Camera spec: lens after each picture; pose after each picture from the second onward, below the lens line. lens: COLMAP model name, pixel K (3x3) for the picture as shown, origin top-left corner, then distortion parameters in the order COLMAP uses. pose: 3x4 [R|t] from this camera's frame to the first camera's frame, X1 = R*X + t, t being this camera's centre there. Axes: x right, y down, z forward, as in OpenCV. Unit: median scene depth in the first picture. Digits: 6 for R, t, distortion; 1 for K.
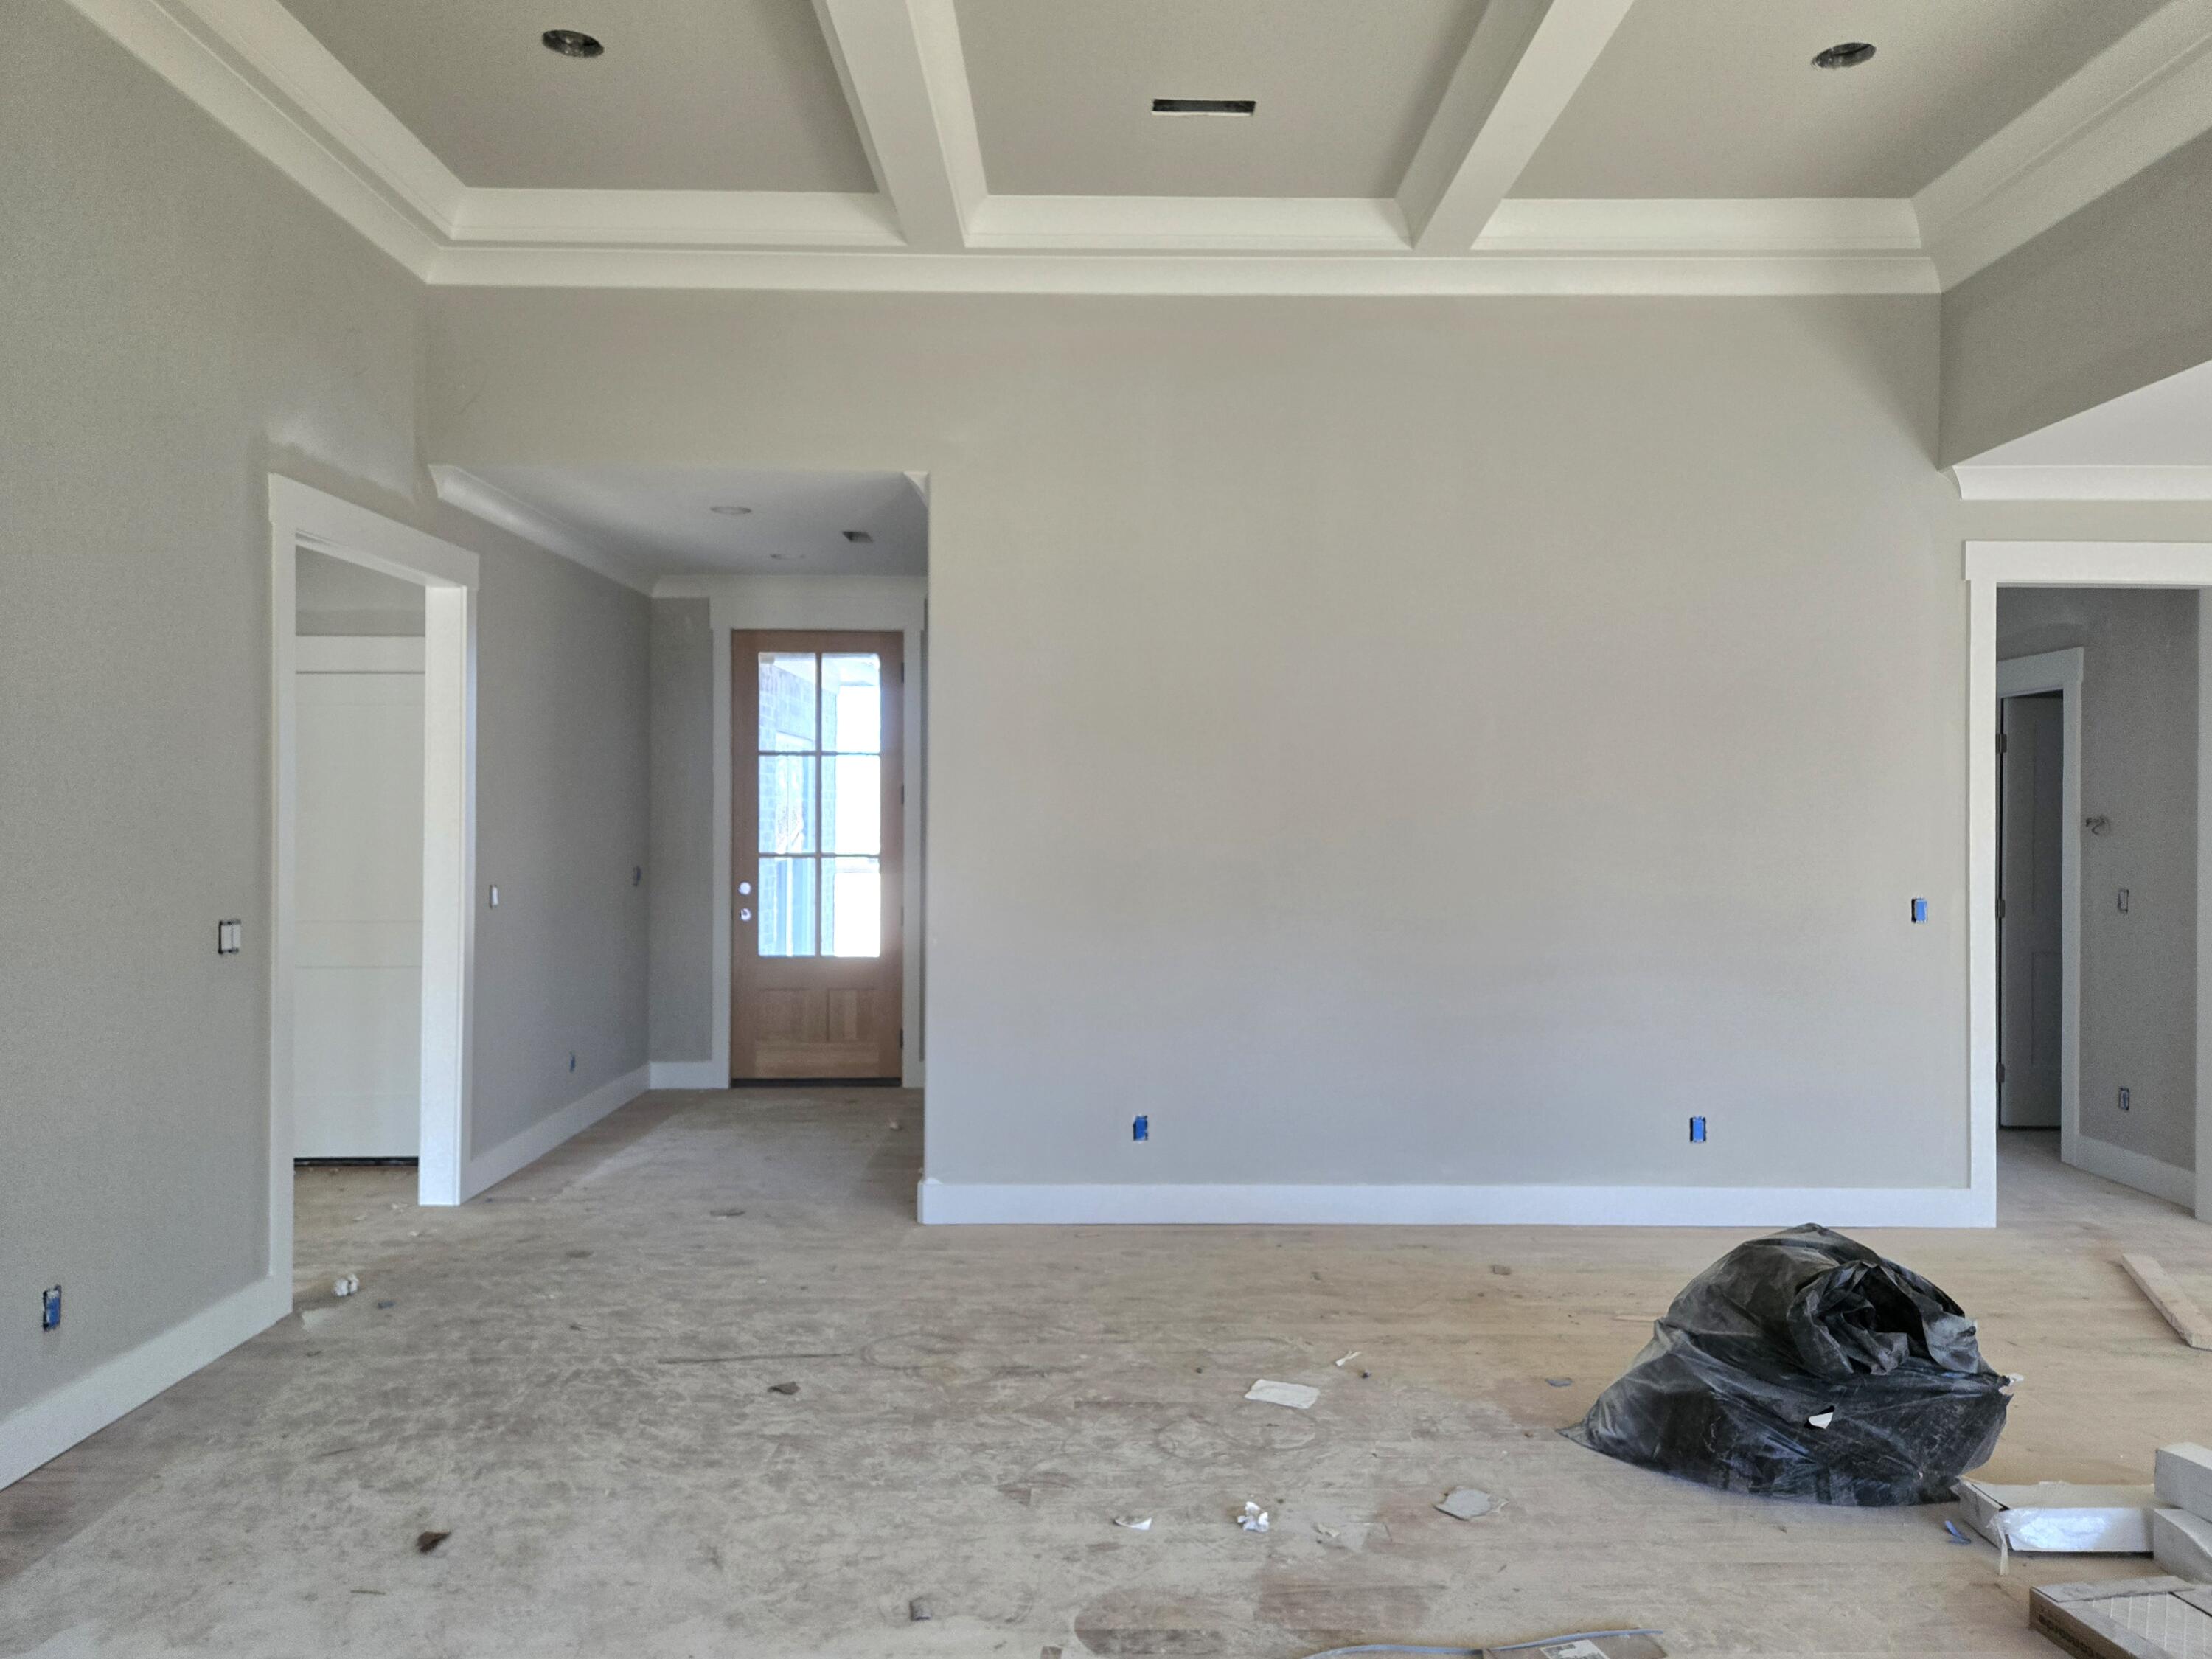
lens RADIAL K [[1635.8, 0, 812.7], [0, 1635.8, 777.2], [0, 0, 1]] dist [0.087516, -0.053374]
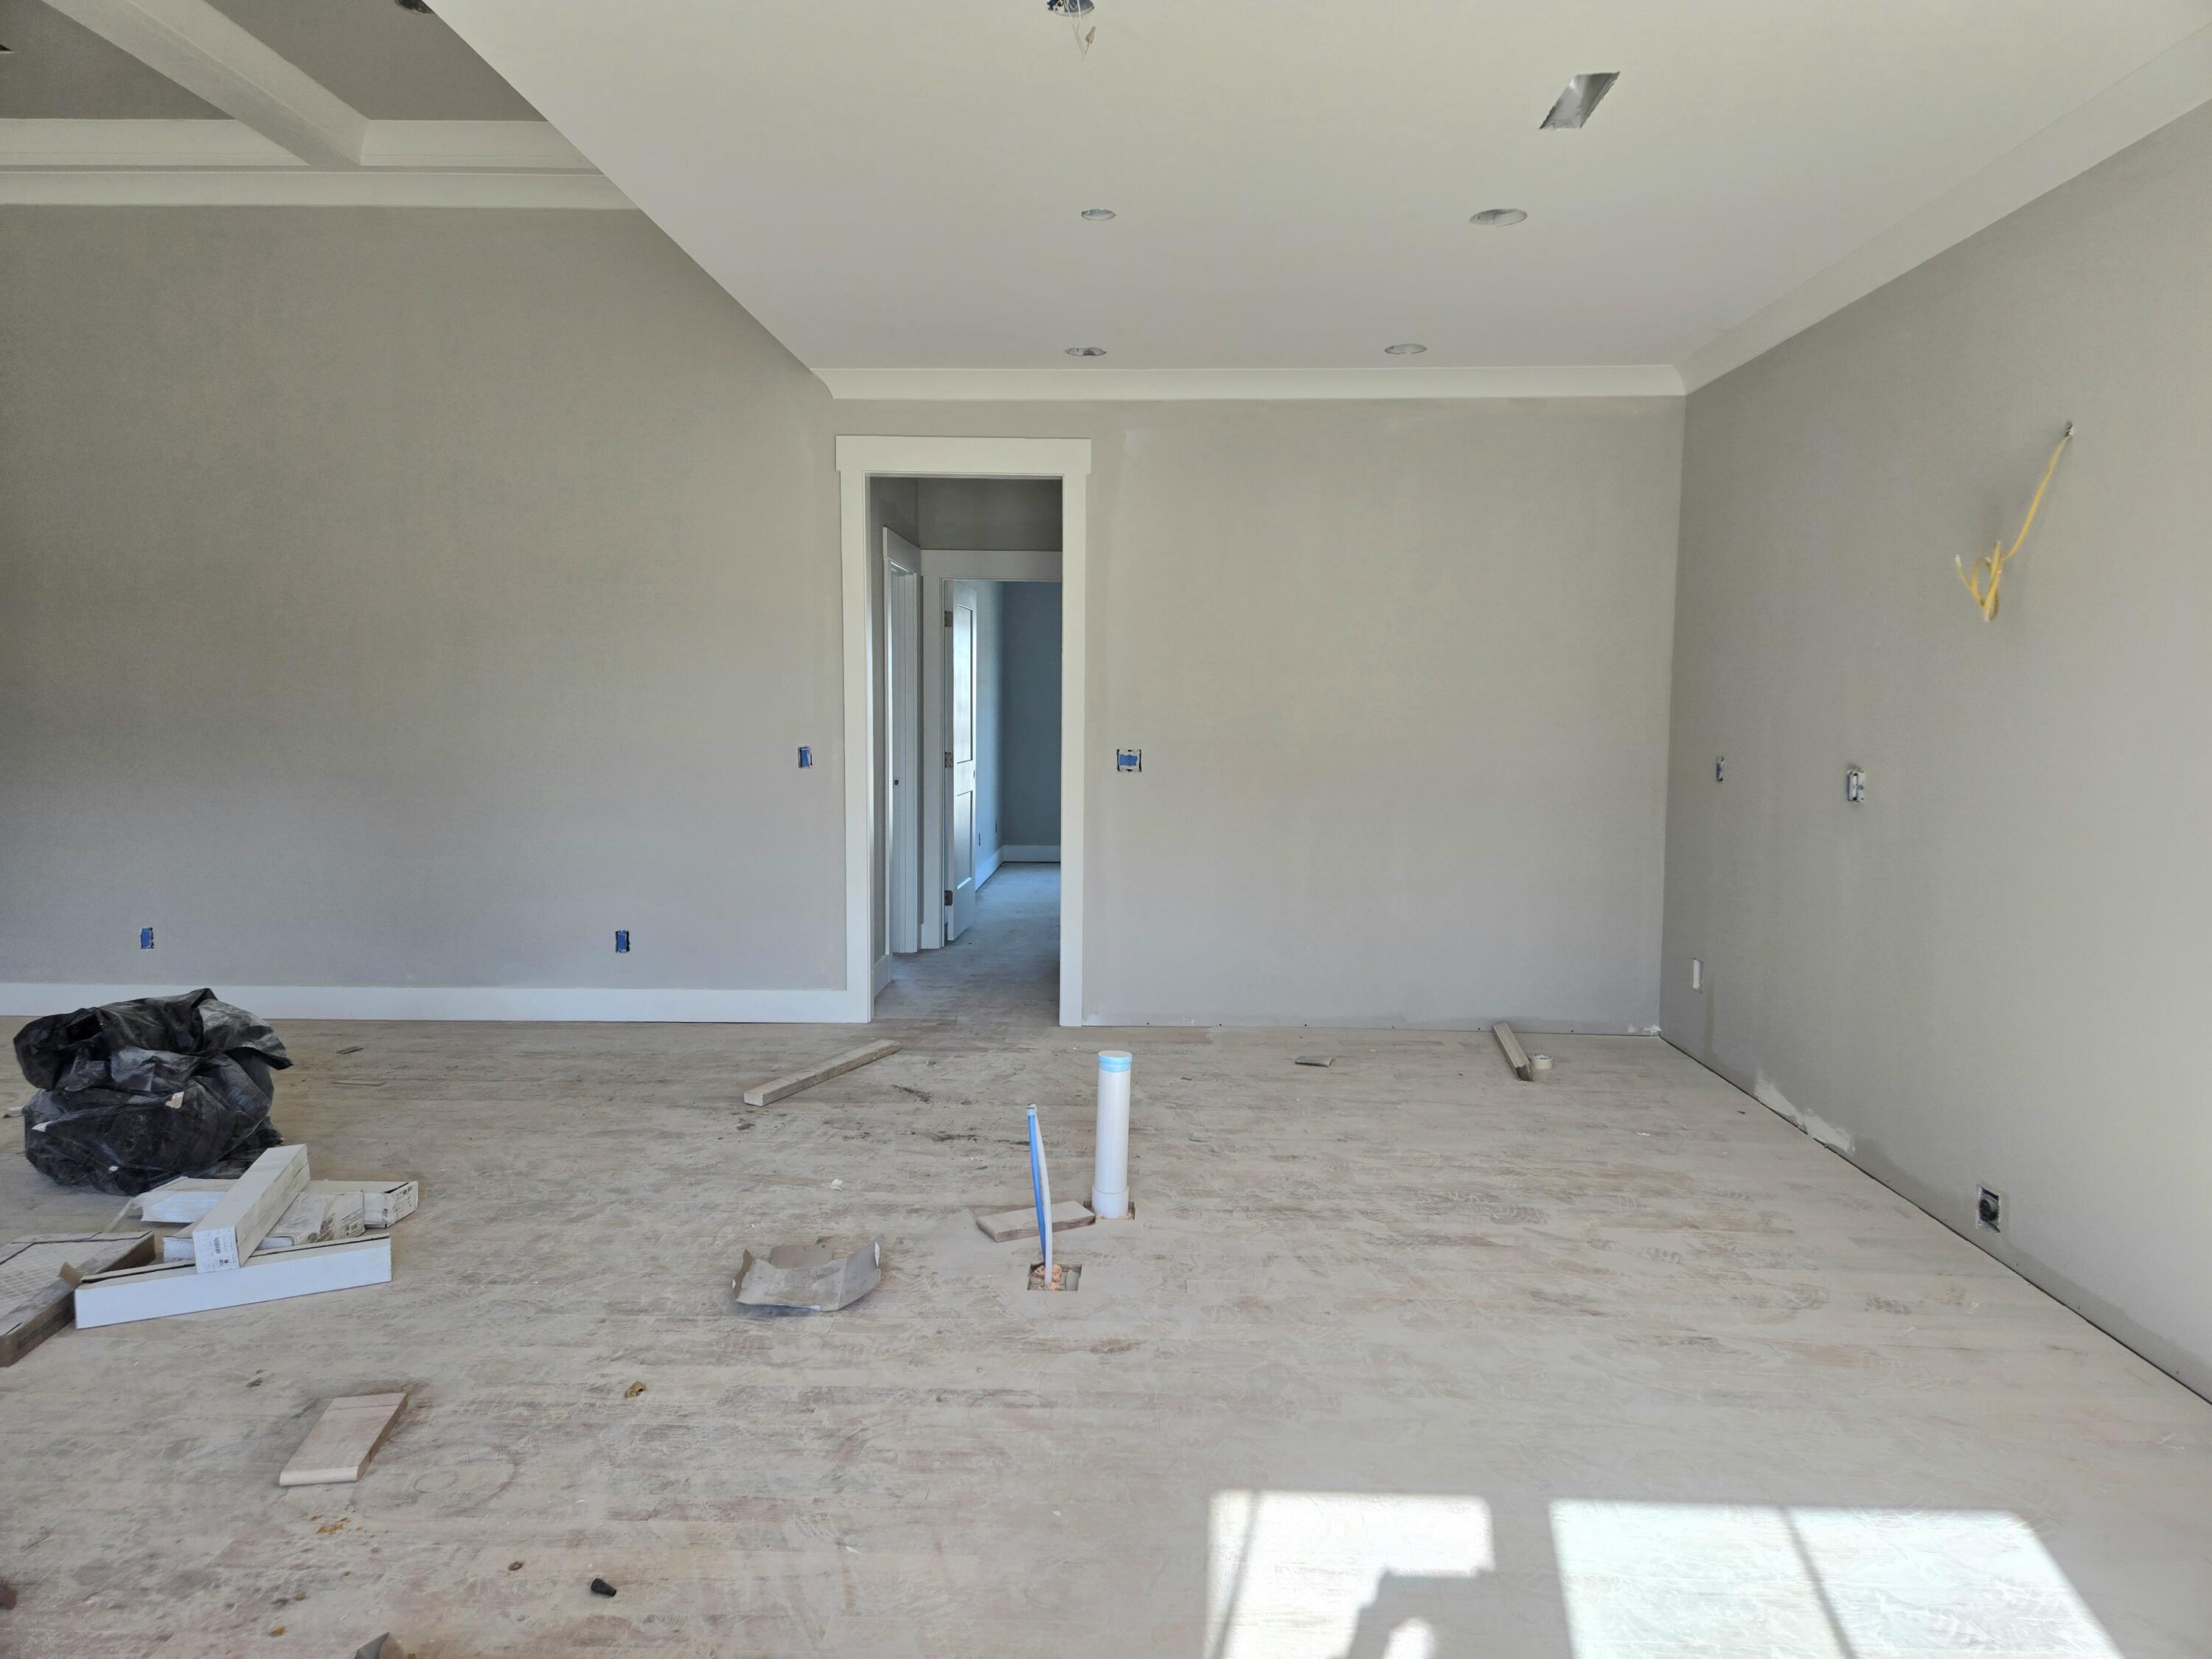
lens RADIAL K [[1548.5, 0, 1106.0], [0, 1548.5, 829.5], [0, 0, 1]] dist [0.104906, -0.116239]
pose [[0.997939, 0.010479, -0.063315, 0.938234], [-0.005055, 0.996348, 0.085237, 0.035880], [0.063977, -0.084741, 0.994347, -0.068958]]
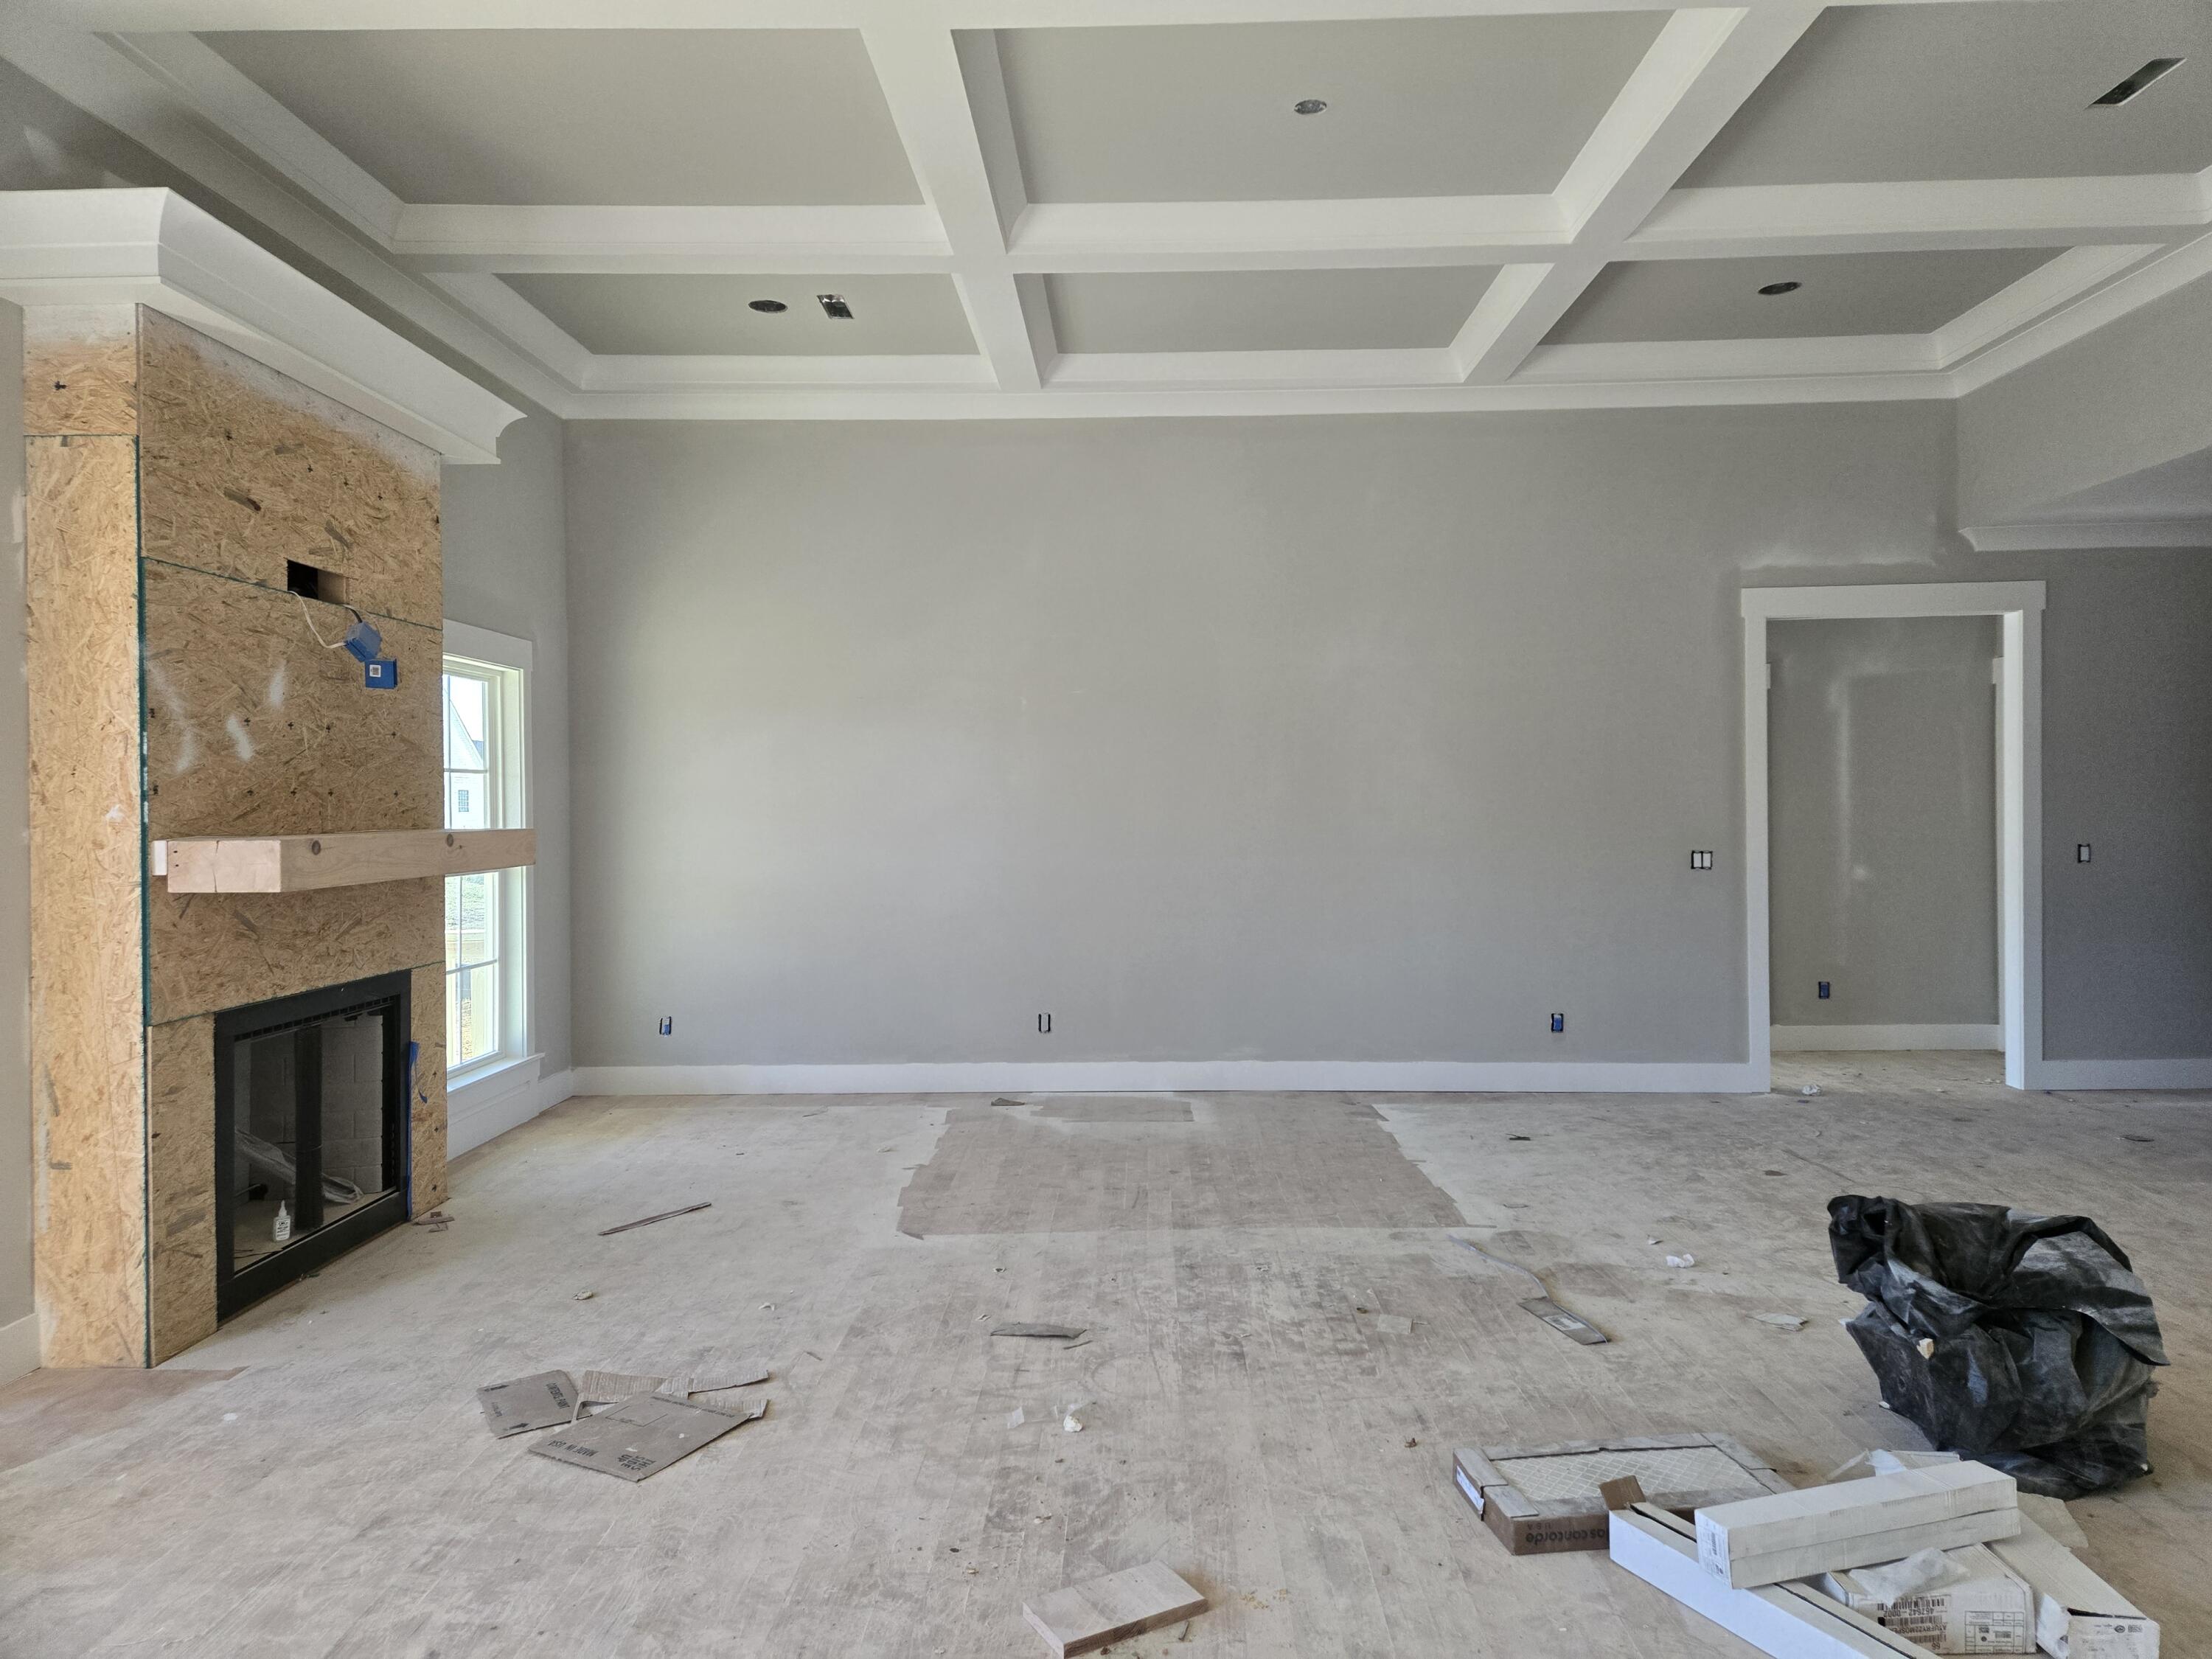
lens RADIAL K [[1462.1, 0, 1083.9], [0, 1462.1, 822.8], [0, 0, 1]] dist [0.003383, 0.002368]
pose [[-0.076477, 0.008817, -0.997032, 1.009759], [0.017836, 0.999813, 0.007473, 0.028198], [0.996912, -0.017212, -0.076620, 0.376937]]
